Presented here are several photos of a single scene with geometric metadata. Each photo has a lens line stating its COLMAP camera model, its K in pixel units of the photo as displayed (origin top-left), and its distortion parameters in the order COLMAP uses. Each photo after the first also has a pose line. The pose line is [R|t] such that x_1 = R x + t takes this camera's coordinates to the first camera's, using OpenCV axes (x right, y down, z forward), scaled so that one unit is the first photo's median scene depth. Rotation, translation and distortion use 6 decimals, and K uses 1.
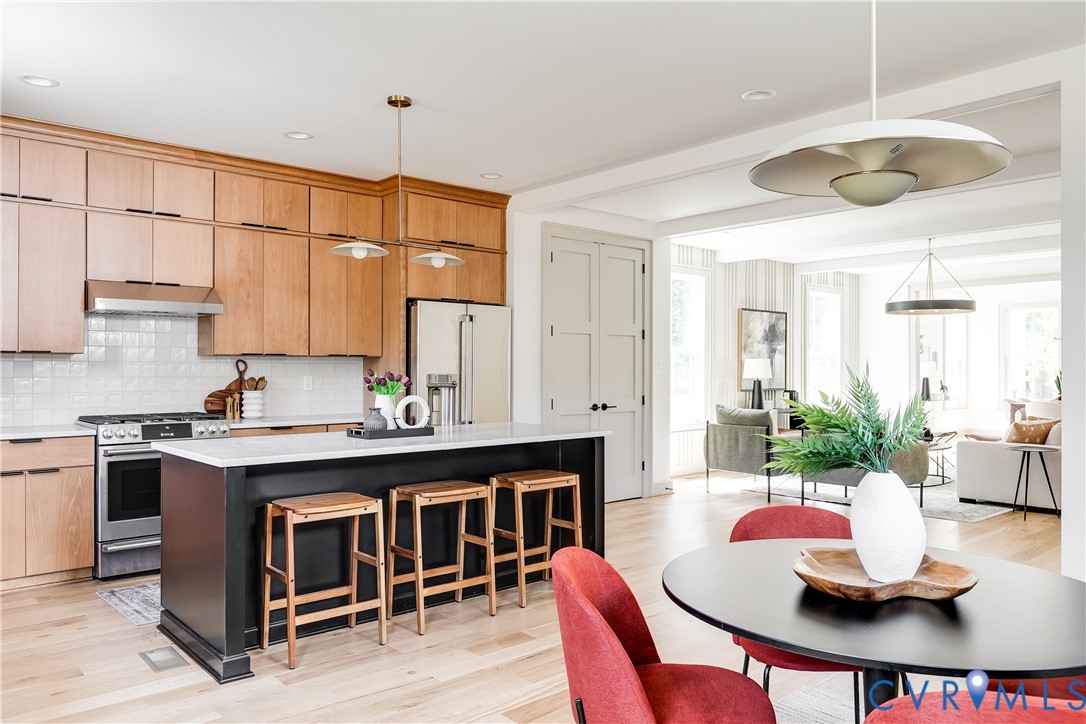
lens RADIAL K [[781.8, 0, 541.7], [0, 781.8, 364.2], [0, 0, 1]] dist [-0.007356, 0.004347]
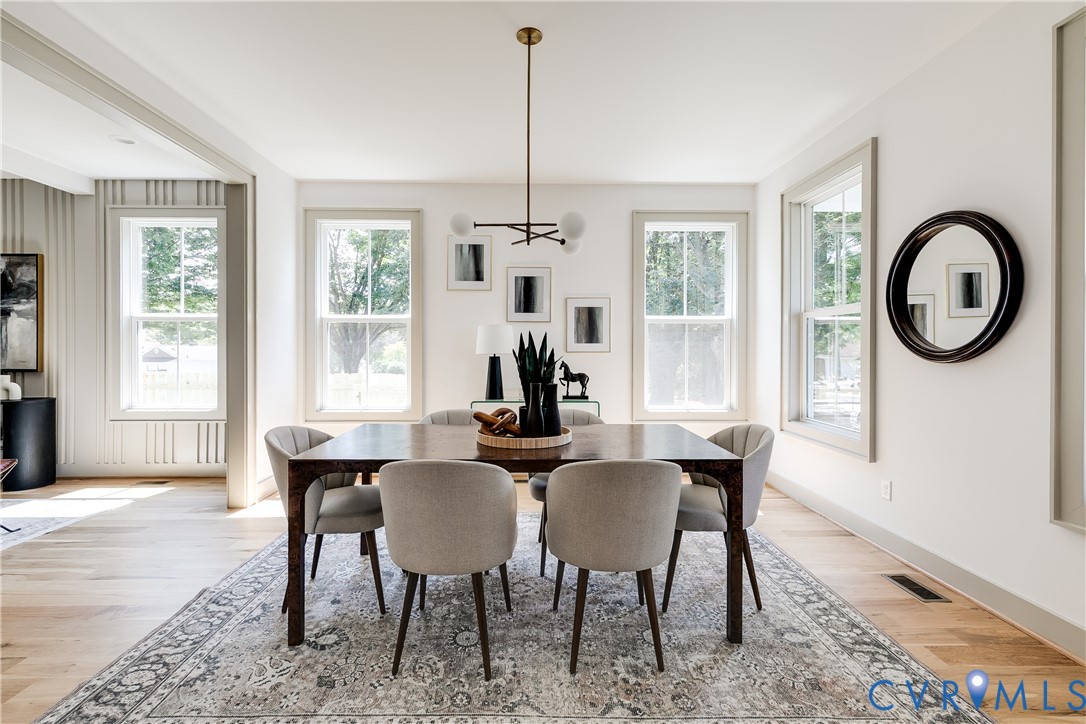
lens RADIAL K [[499.3, 0, 533.9], [0, 499.3, 356.4], [0, 0, 1]] dist [0.005666, -0.002316]
pose [[0.763881, 0.013365, -0.645218, 0.938233], [-0.000198, 0.999790, 0.020476, 0.011941], [0.645357, -0.015514, 0.763724, 0.974376]]
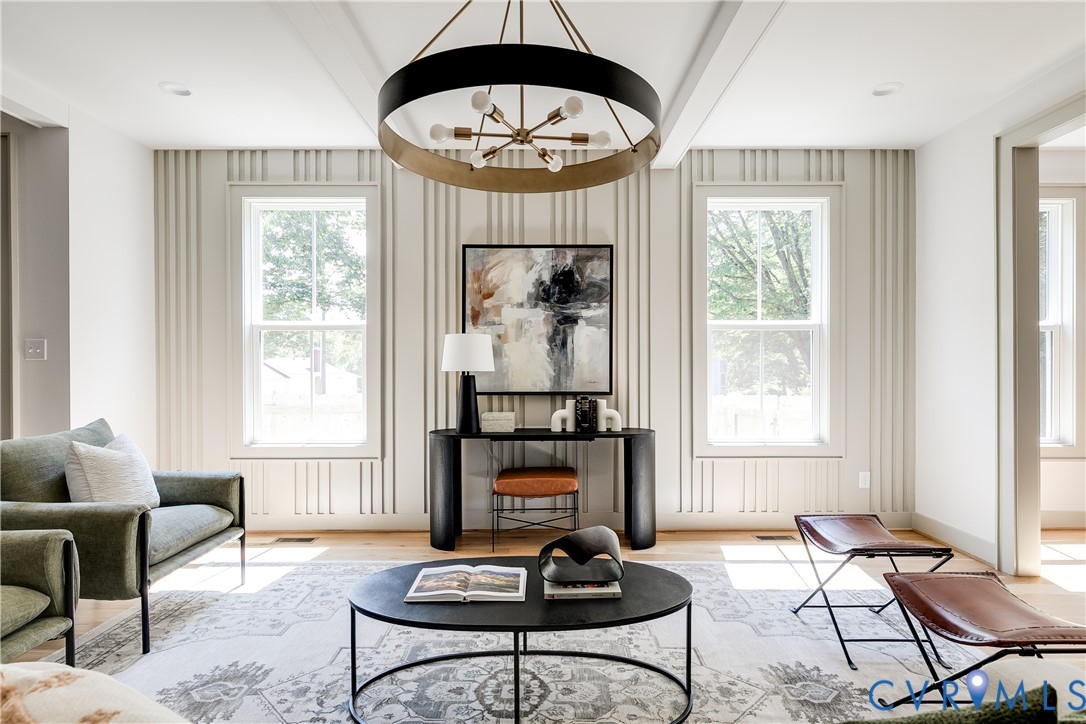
lens RADIAL K [[655.3, 0, 543.4], [0, 655.3, 362.8], [0, 0, 1]] dist [0.002727, 0.000773]
pose [[0.753120, -0.001945, -0.657880, 0.582549], [0.005123, 0.999983, 0.002908, 0.010849], [0.657863, -0.005561, 0.753117, 0.659547]]
